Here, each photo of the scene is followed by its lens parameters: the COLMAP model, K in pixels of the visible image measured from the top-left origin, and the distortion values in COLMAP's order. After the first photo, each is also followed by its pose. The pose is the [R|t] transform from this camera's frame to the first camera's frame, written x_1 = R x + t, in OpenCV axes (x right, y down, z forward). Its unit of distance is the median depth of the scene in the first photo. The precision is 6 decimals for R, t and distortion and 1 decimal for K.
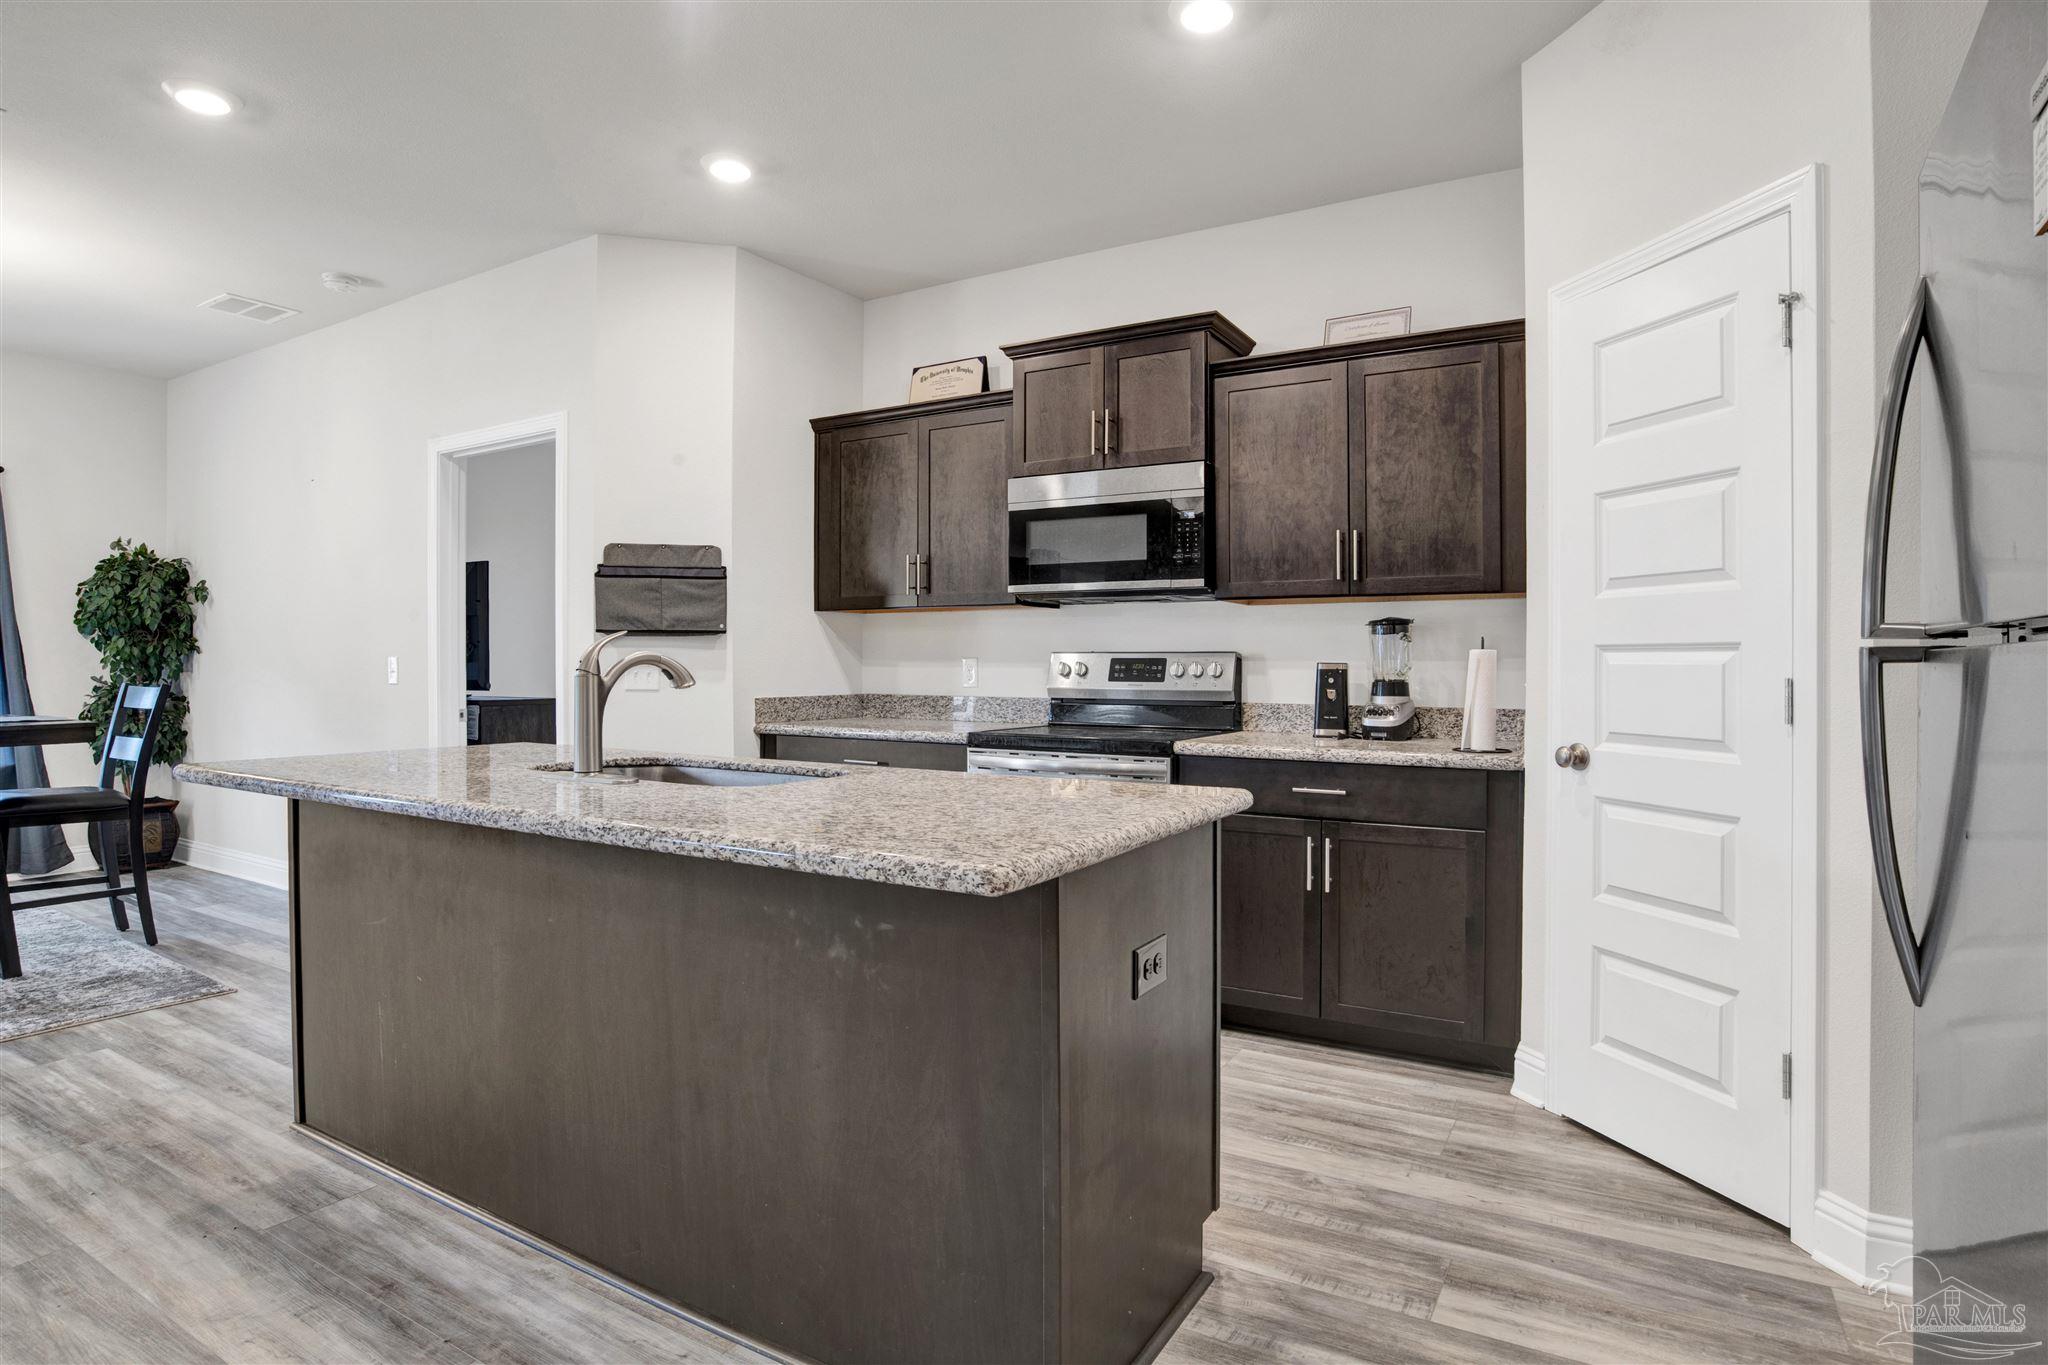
lens RADIAL K [[1078.5, 0, 1008.2], [0, 1078.5, 667.2], [0, 0, 1]] dist [-0.060693, 0.026788]
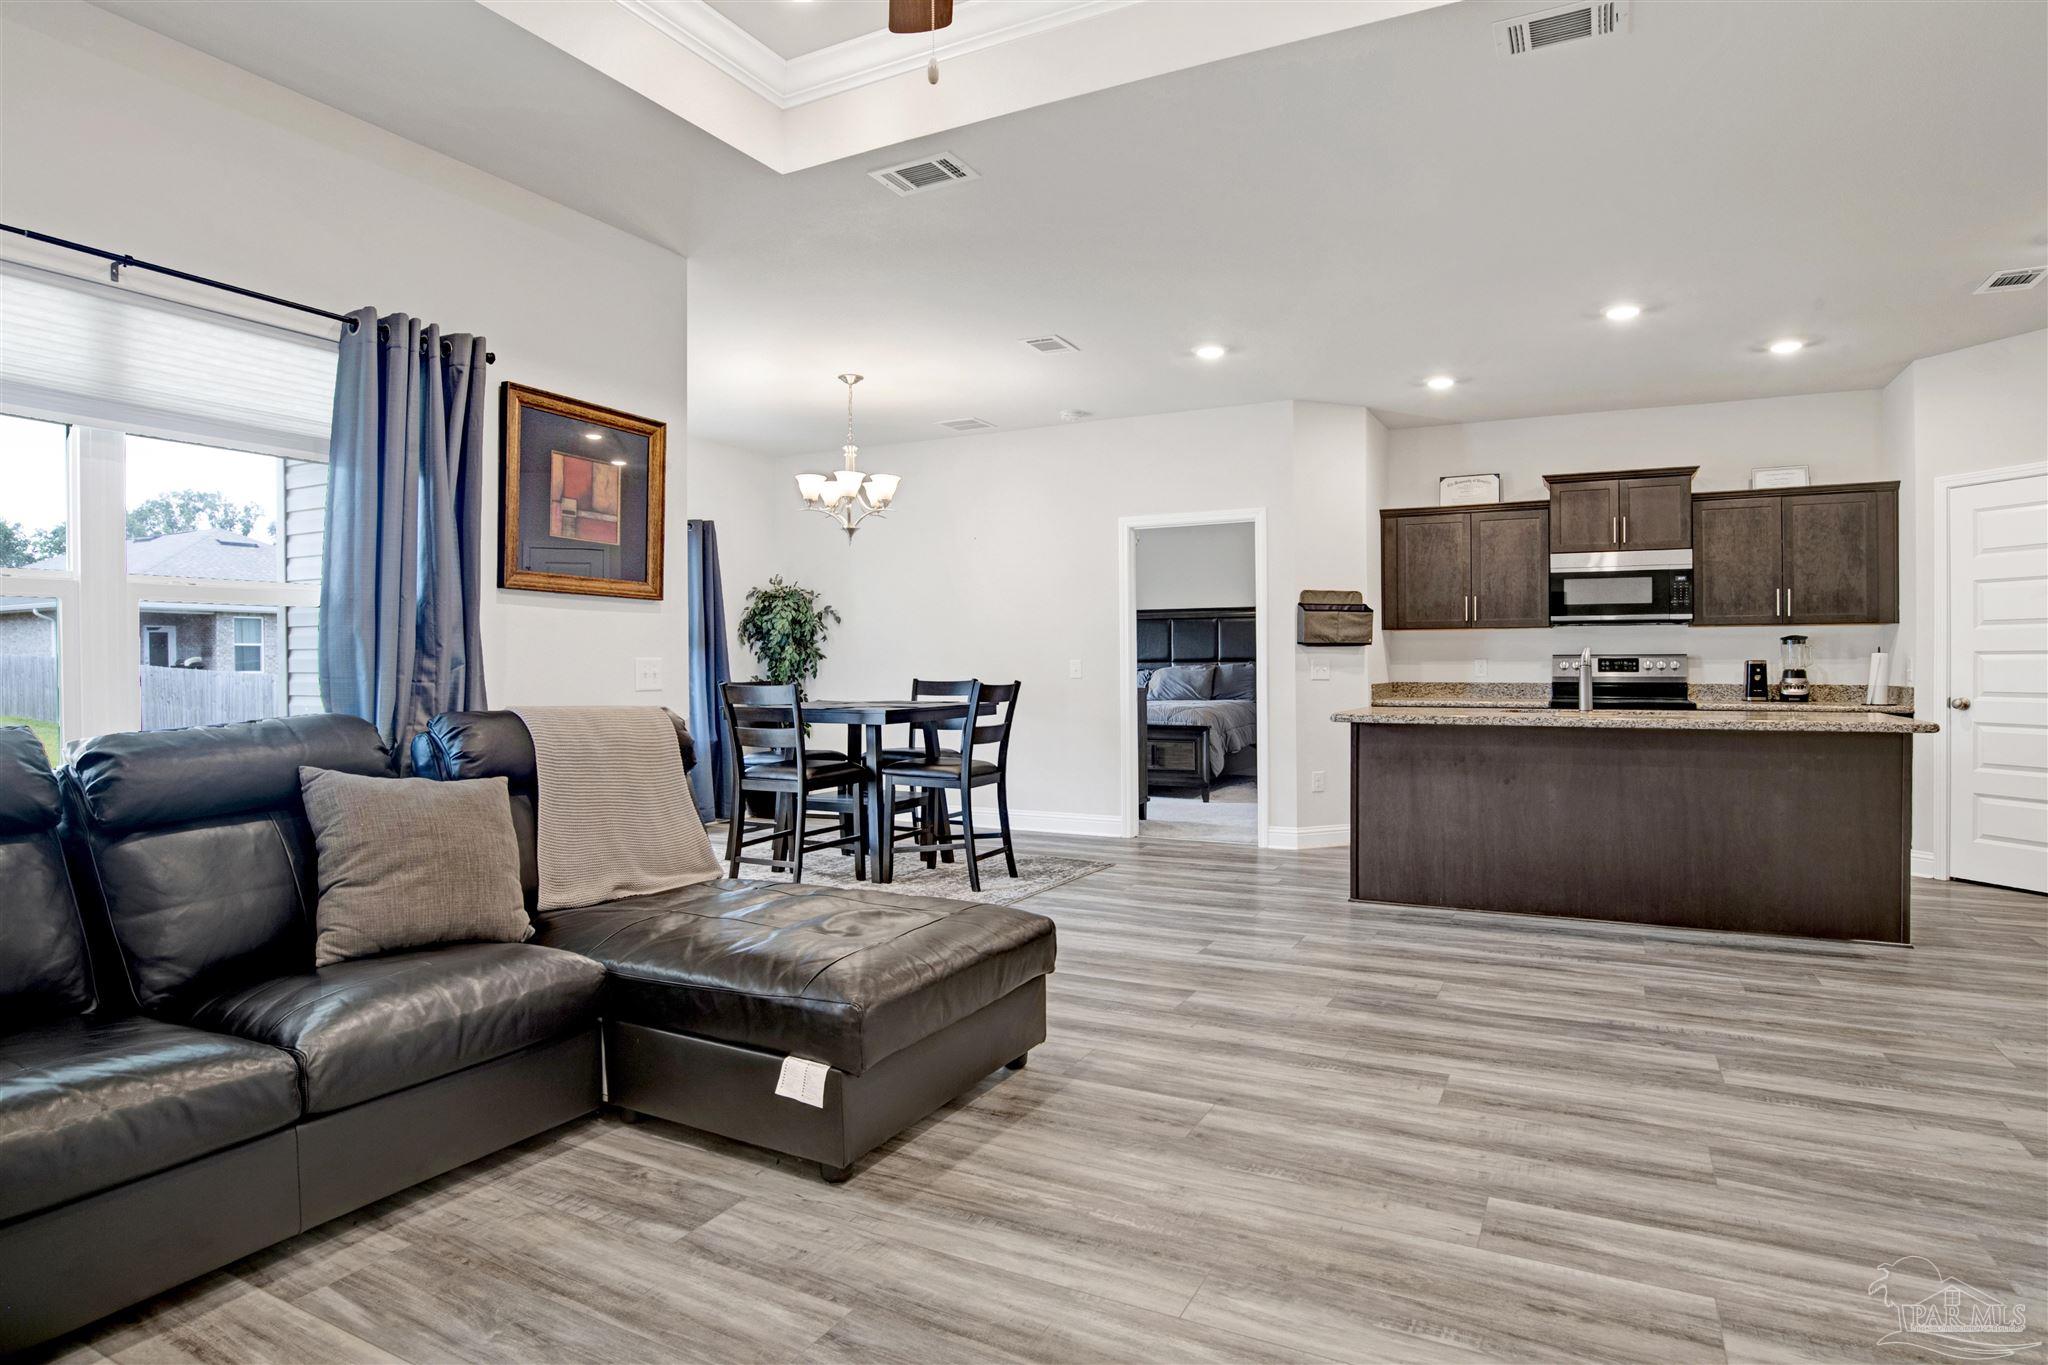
lens RADIAL K [[1078.5, 0, 1008.2], [0, 1078.5, 667.2], [0, 0, 1]] dist [-0.060693, 0.026788]
pose [[0.999226, -0.007087, 0.038683, -1.038010], [0.007046, 0.999974, 0.001199, -0.003634], [-0.038691, -0.000926, 0.999251, -0.728044]]
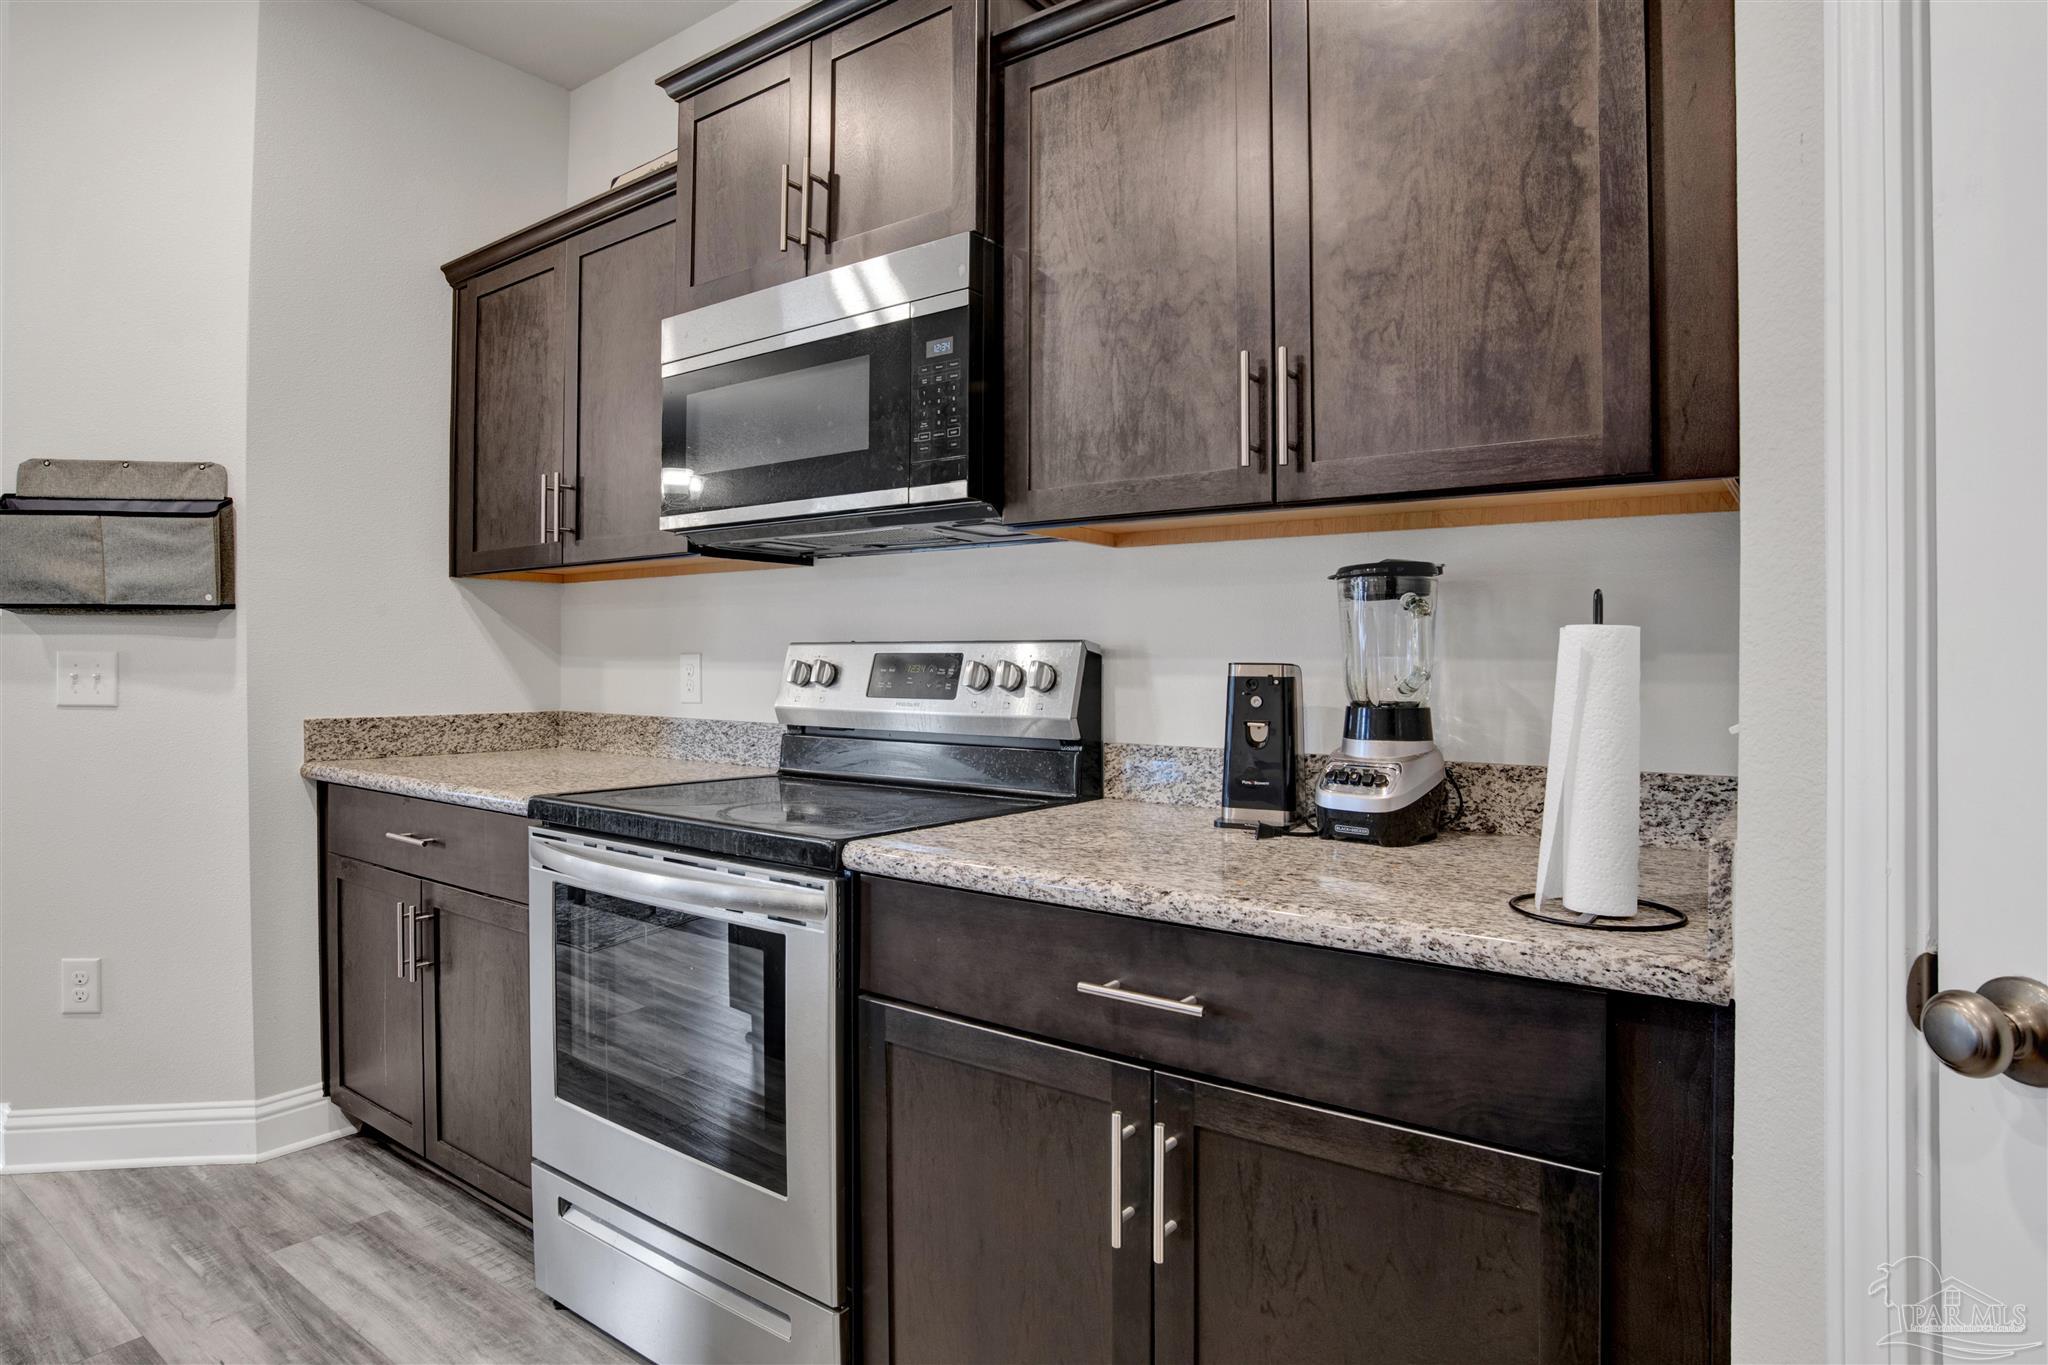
lens RADIAL K [[1163.0, 0, 937.8], [0, 1163.0, 659.3], [0, 0, 1]] dist [-0.052285, 0.037380]
pose [[0.991577, 0.002525, -0.129495, 0.234309], [-0.003409, 0.999972, -0.006606, -0.001952], [0.129475, 0.006992, 0.991558, 0.502338]]
